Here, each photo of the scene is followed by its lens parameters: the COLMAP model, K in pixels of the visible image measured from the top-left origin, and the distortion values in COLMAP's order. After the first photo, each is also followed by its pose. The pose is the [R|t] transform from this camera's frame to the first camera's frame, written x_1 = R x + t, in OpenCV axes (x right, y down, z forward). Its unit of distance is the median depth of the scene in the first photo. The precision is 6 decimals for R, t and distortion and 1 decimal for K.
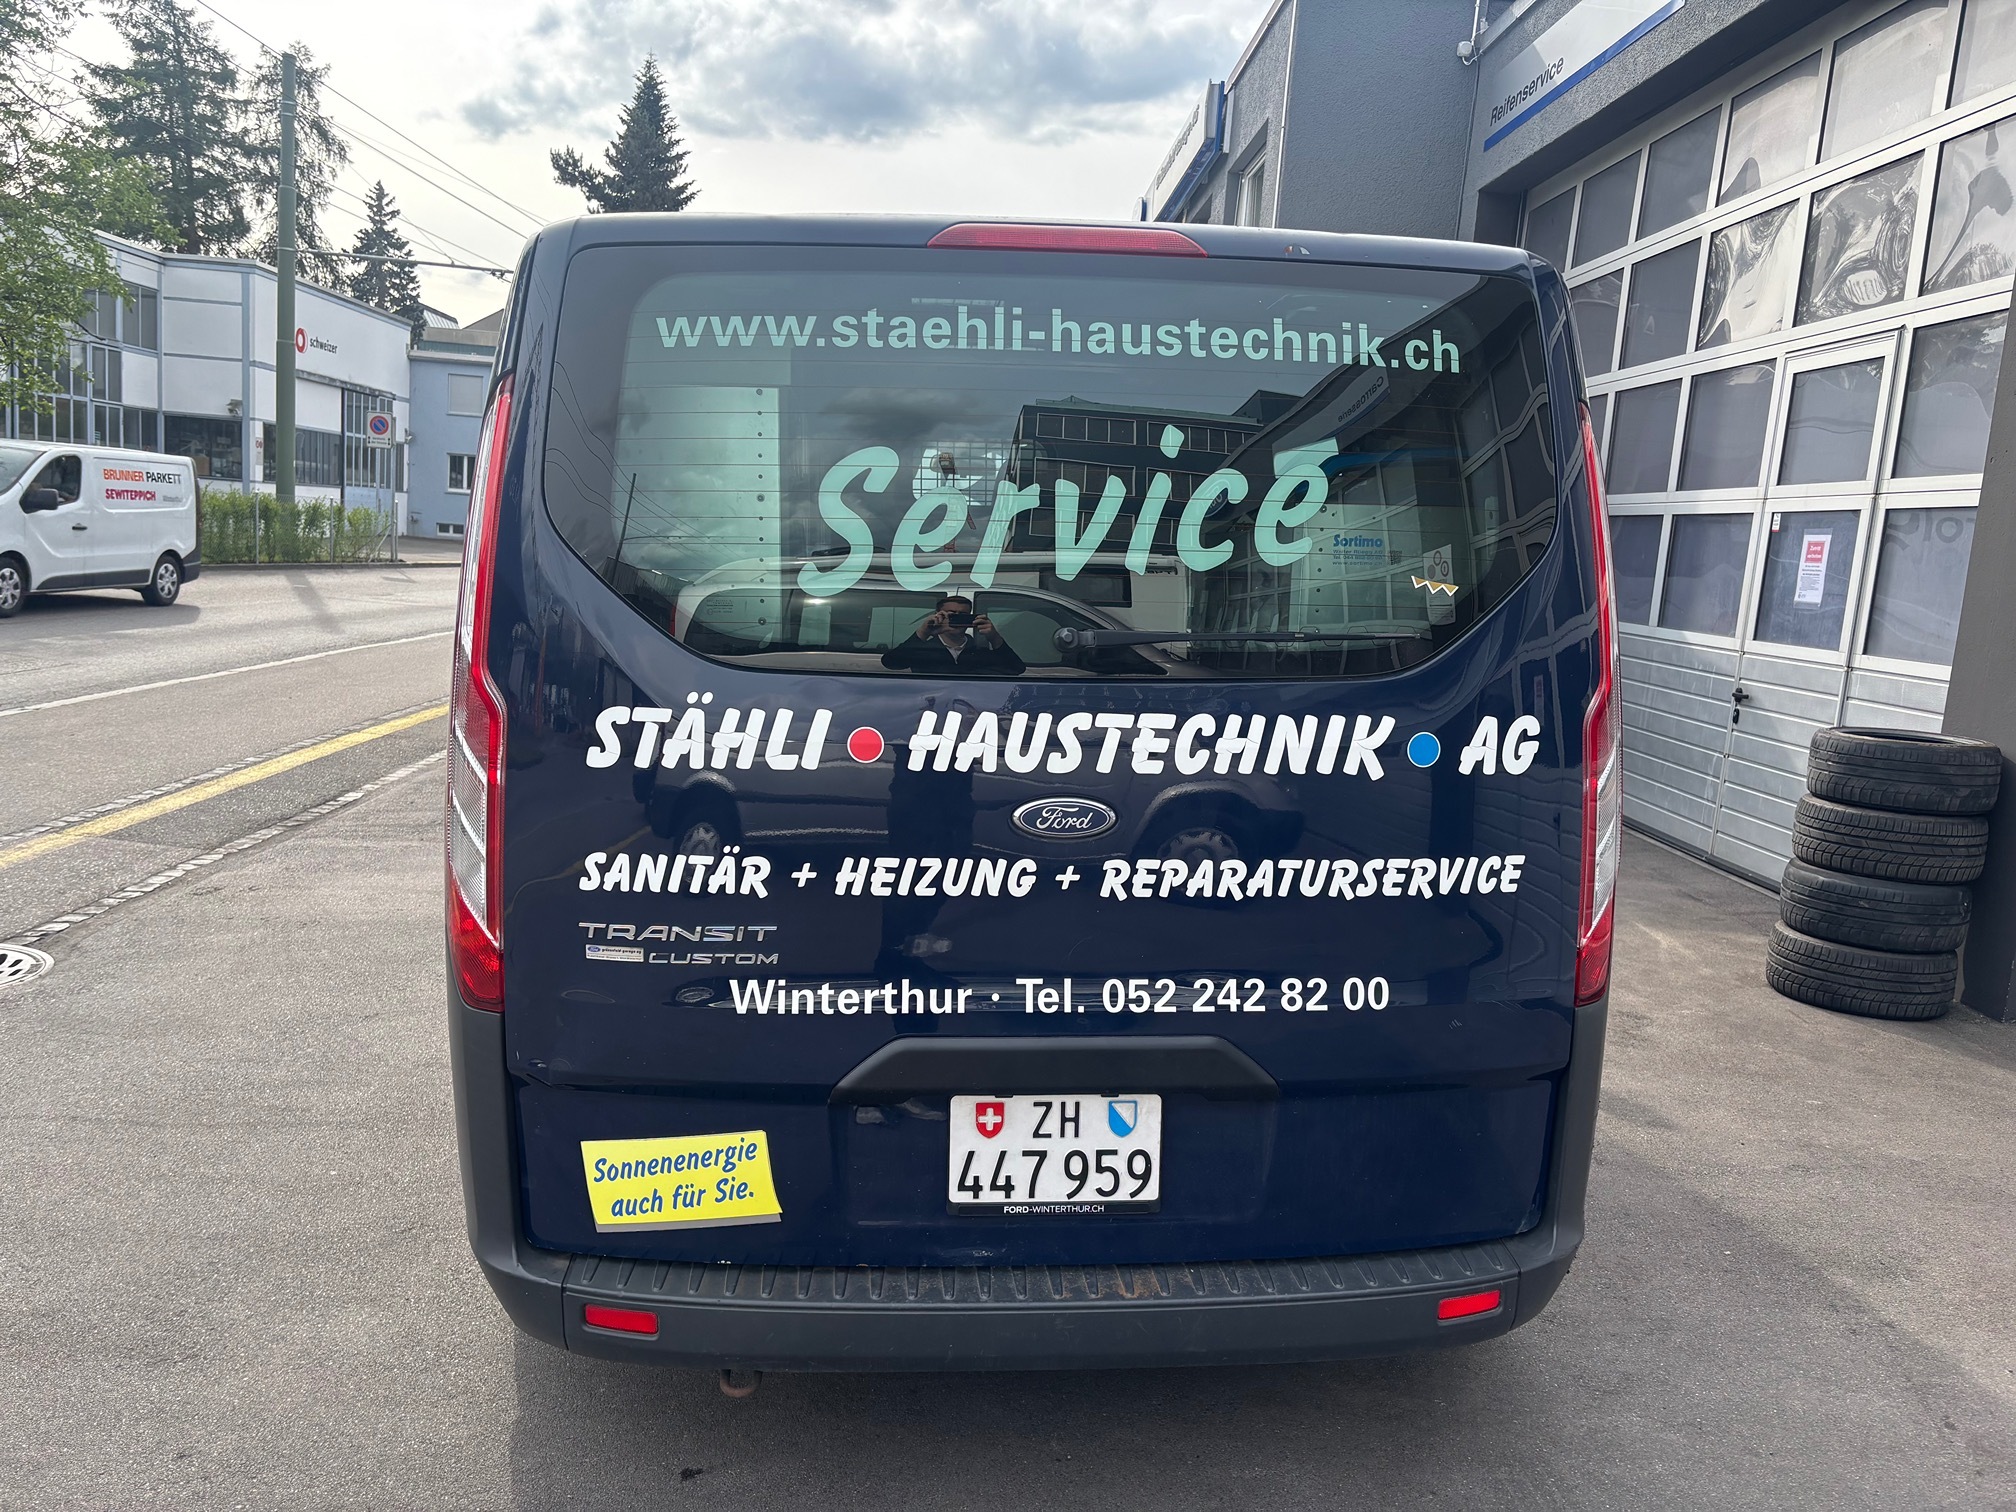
lens RADIAL K [[1500.1, 0, 1017.1], [0, 1500.1, 744.6], [0, 0, 1]] dist [0.125447, -0.171934]
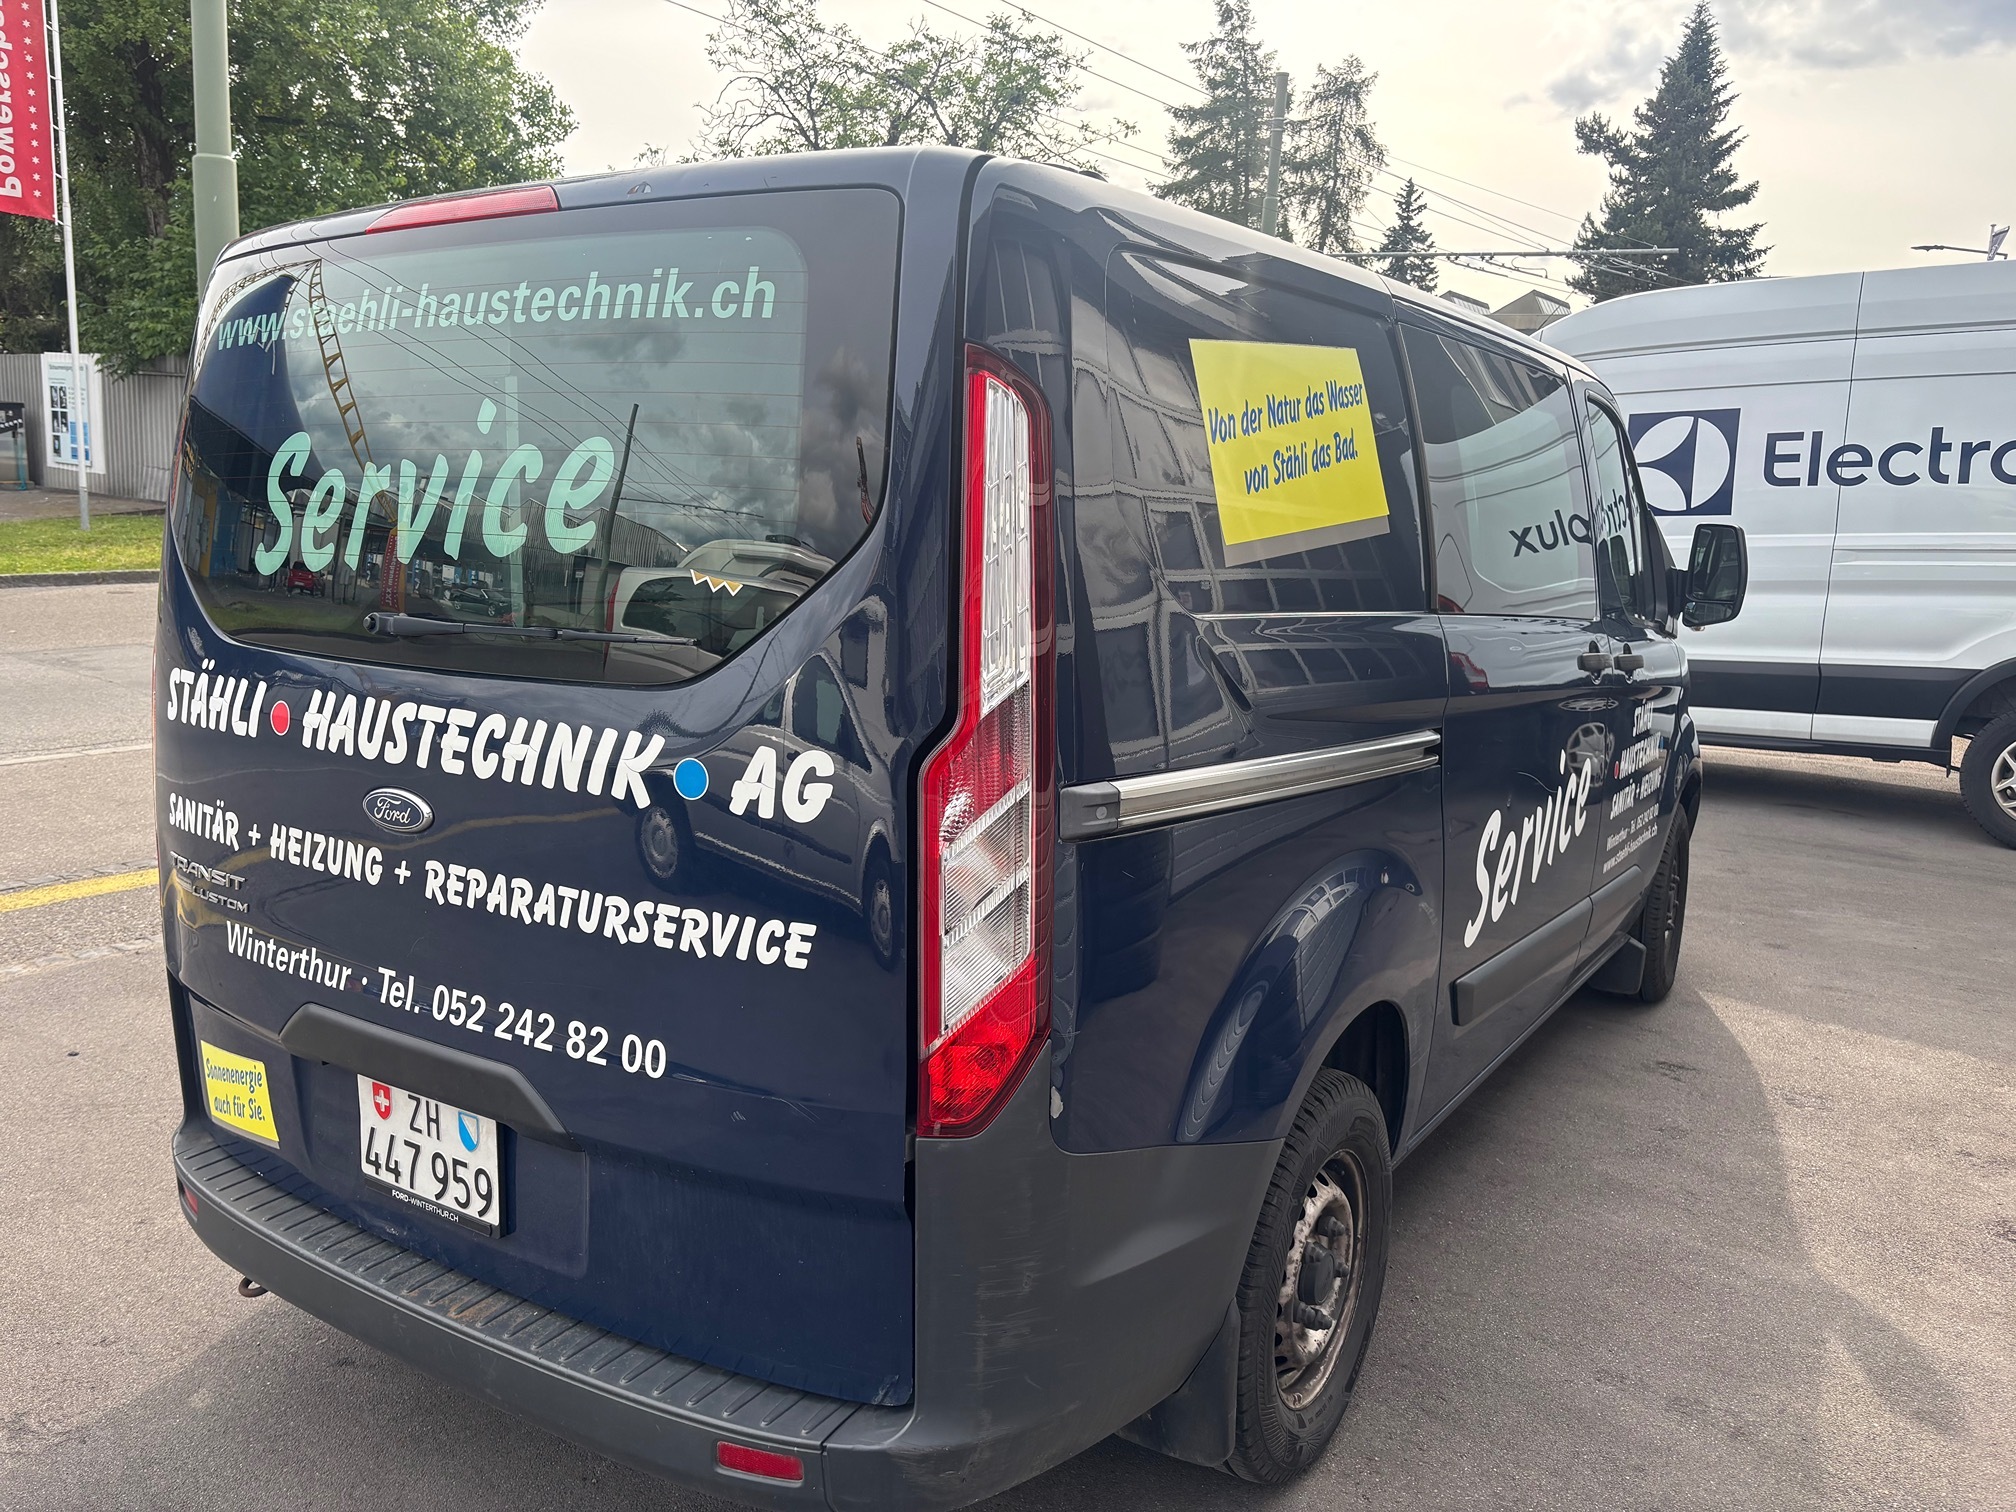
lens RADIAL K [[1520.9, 0, 980.6], [0, 1520.9, 754.1], [0, 0, 1]] dist [0.012720, -0.001753]
pose [[0.790619, 0.090957, -0.605515, 0.898449], [-0.080693, 0.995758, 0.044217, -0.059615], [0.606968, 0.013902, 0.794605, 0.435354]]
